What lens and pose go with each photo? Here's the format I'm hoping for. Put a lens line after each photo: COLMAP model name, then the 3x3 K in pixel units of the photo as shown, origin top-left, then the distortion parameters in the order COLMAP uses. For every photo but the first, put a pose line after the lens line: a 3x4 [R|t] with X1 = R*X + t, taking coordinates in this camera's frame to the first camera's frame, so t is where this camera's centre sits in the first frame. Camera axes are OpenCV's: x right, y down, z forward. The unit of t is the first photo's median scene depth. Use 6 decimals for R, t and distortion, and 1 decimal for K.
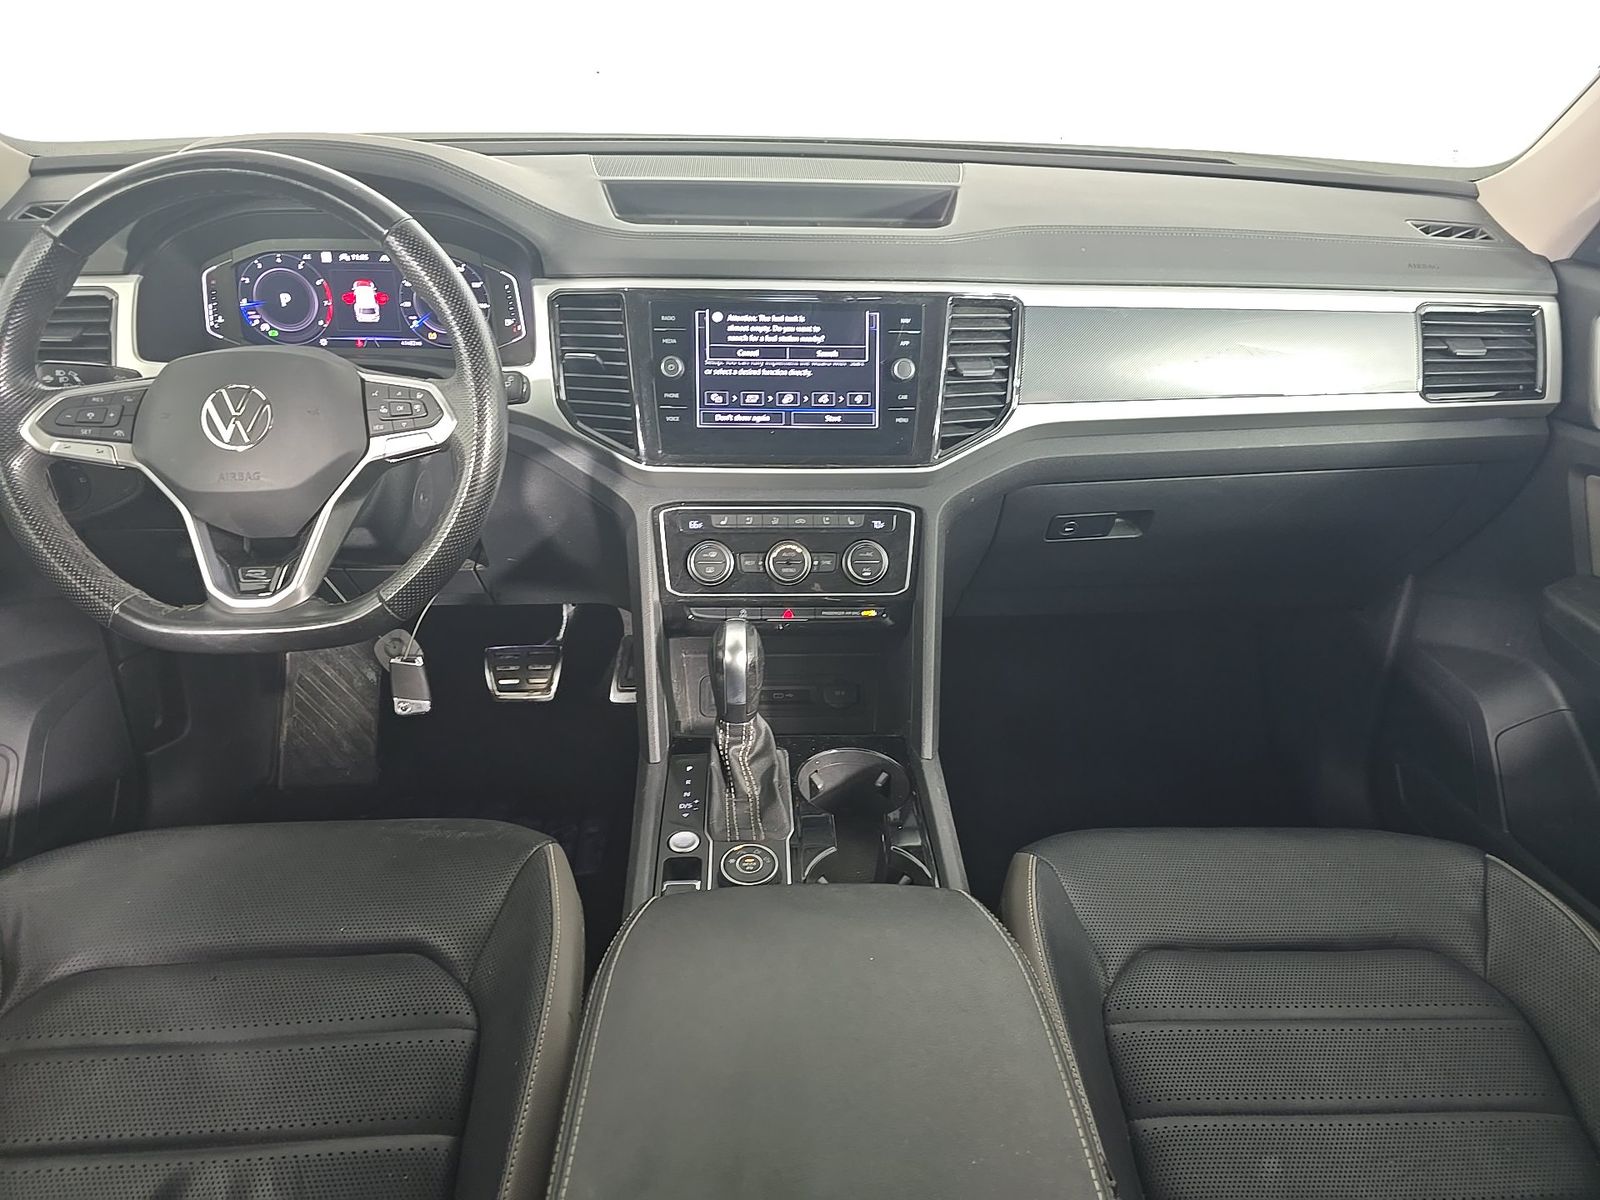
lens RADIAL K [[1091.2, 0, 810.9], [0, 1091.2, 614.1], [0, 0, 1]] dist [0.031285, -0.022931]
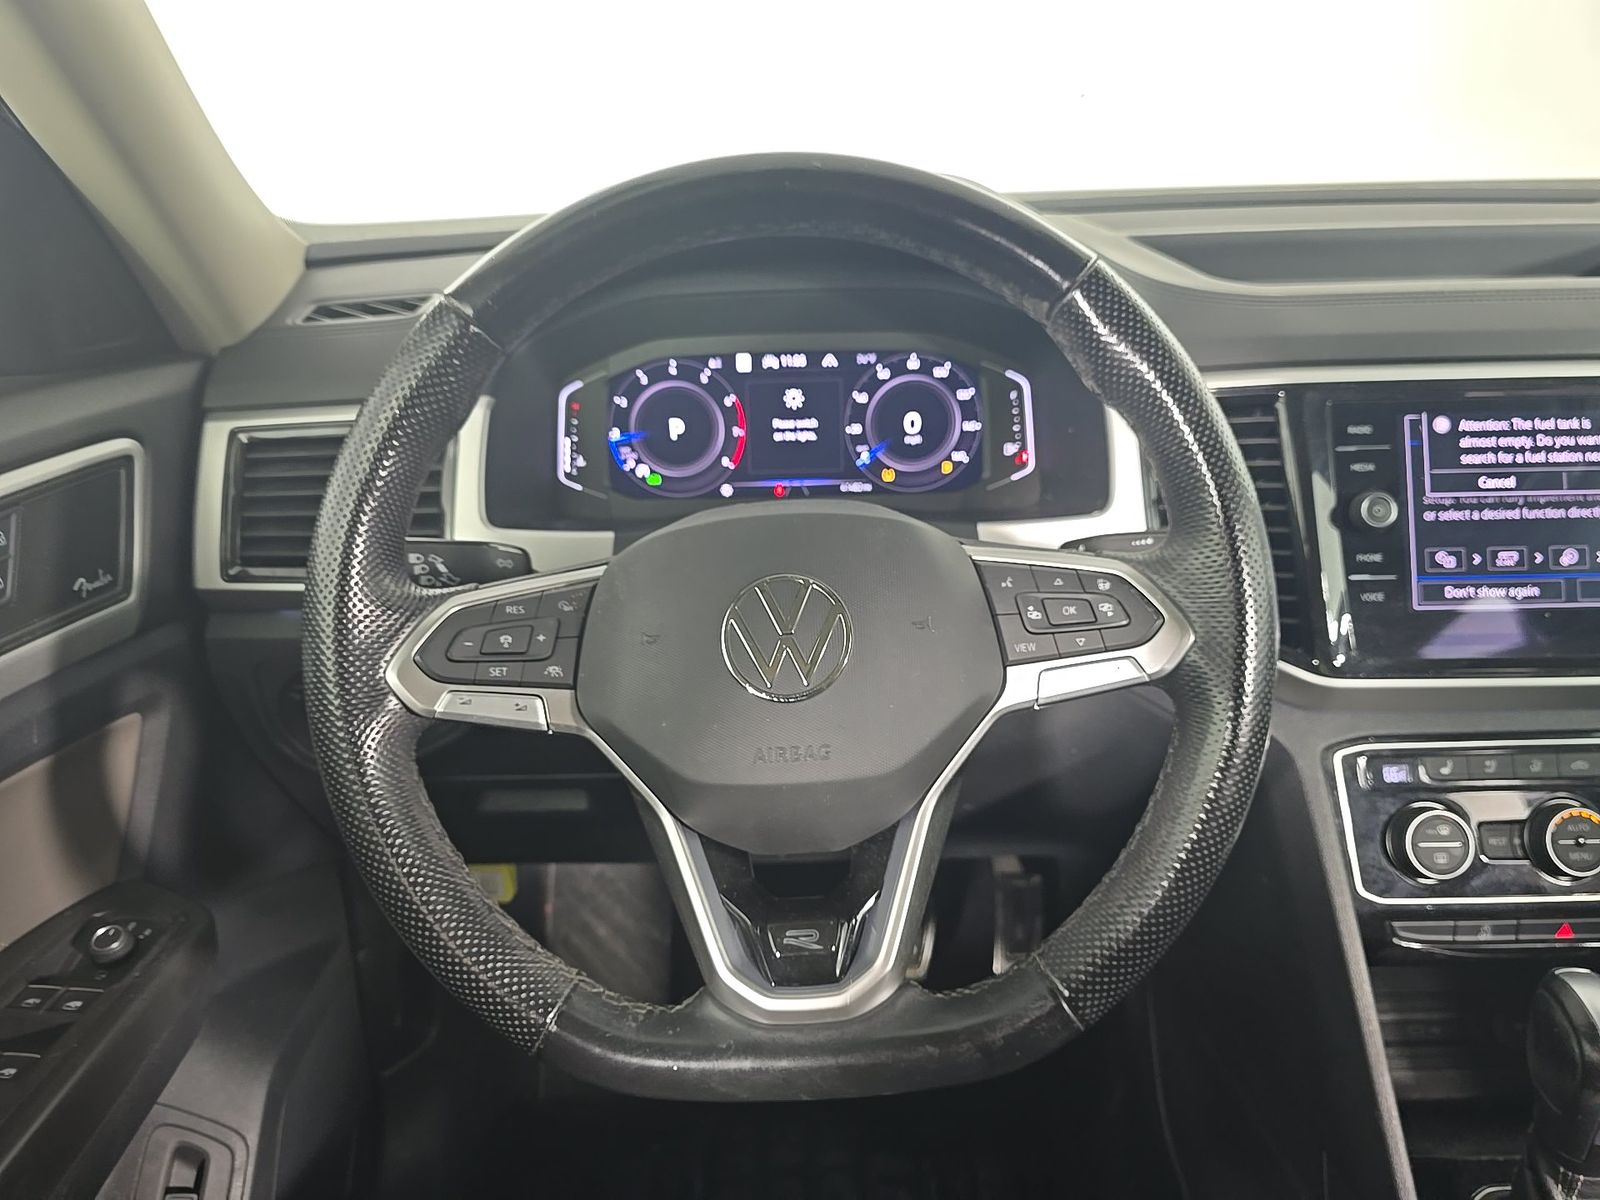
lens RADIAL K [[1091.2, 0, 796.3], [0, 1091.2, 613.3], [0, 0, 1]] dist [0.031285, -0.022931]
pose [[0.997393, -0.023604, -0.068198, -0.391014], [0.015558, 0.993105, -0.116189, -0.106390], [0.070471, 0.114825, 0.990883, 0.396599]]
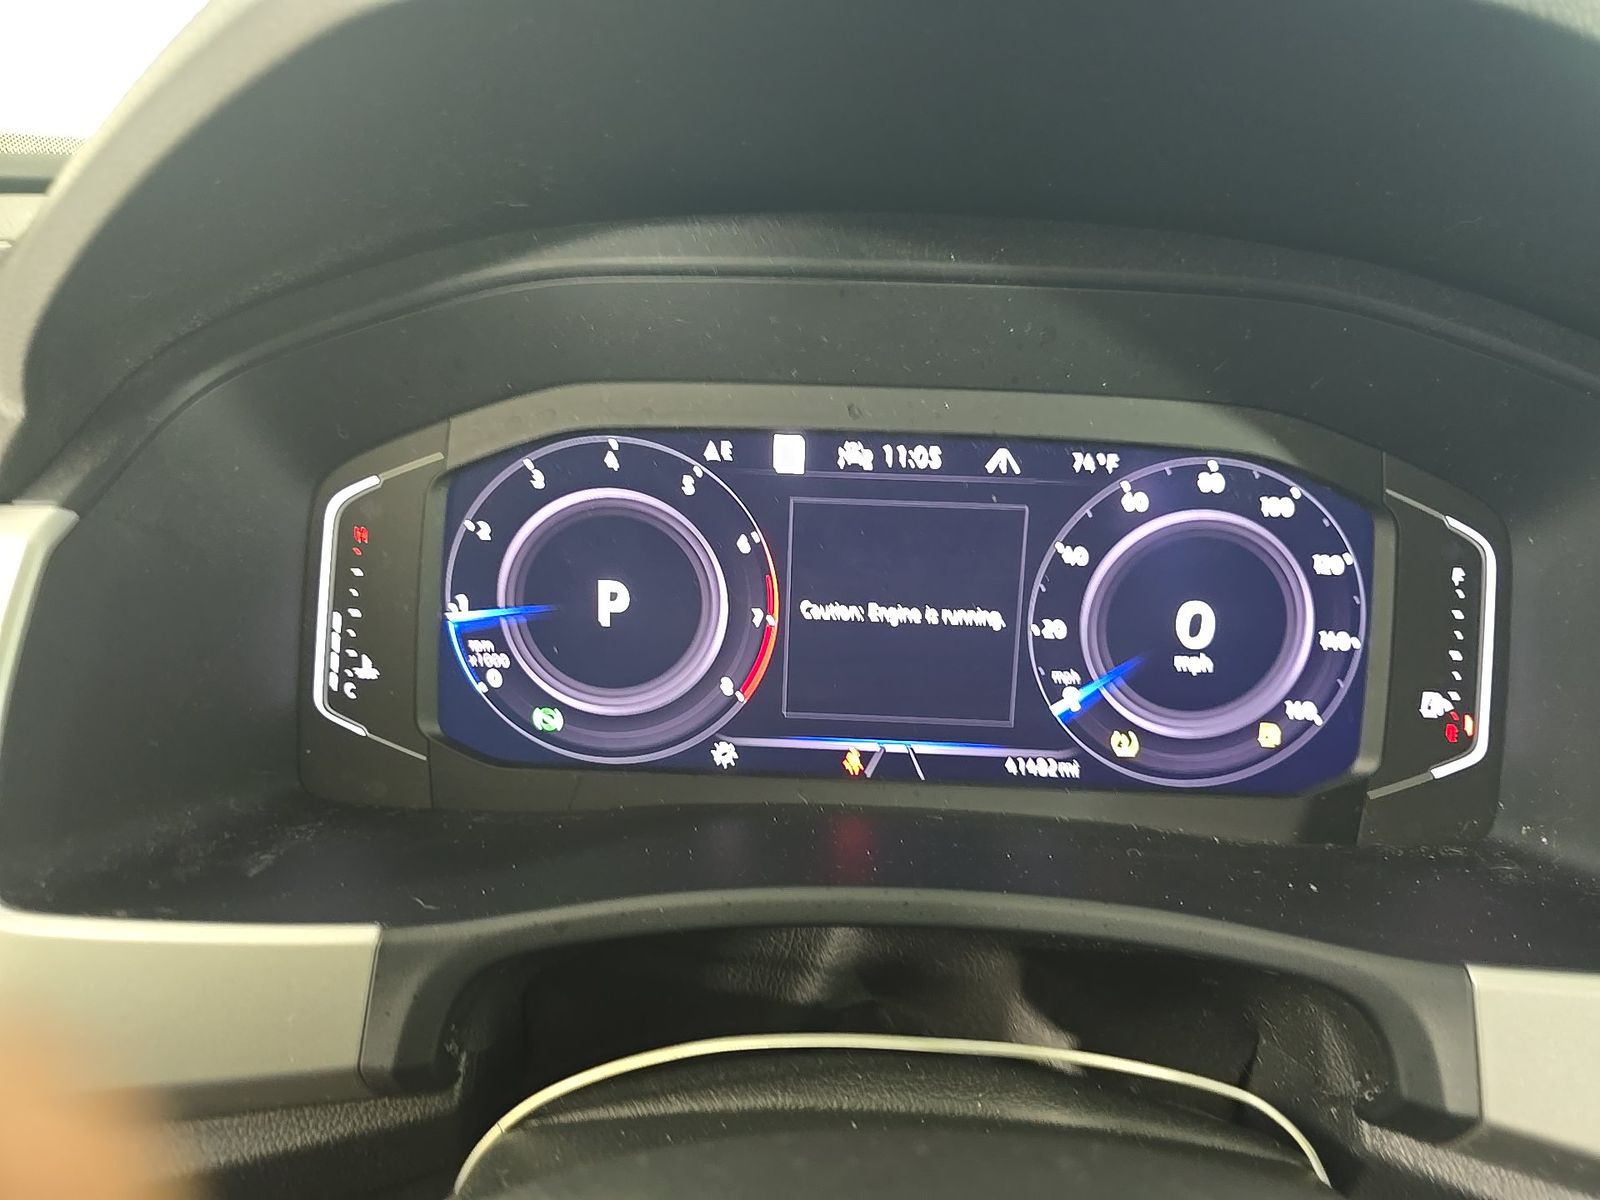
lens RADIAL K [[1091.2, 0, 797.6], [0, 1091.2, 585.2], [0, 0, 1]] dist [0.031285, -0.022931]
pose [[0.997335, 0.032750, -0.065189, -0.446257], [-0.044981, 0.979561, -0.196056, -0.257518], [0.057436, 0.198466, 0.978423, 0.796512]]
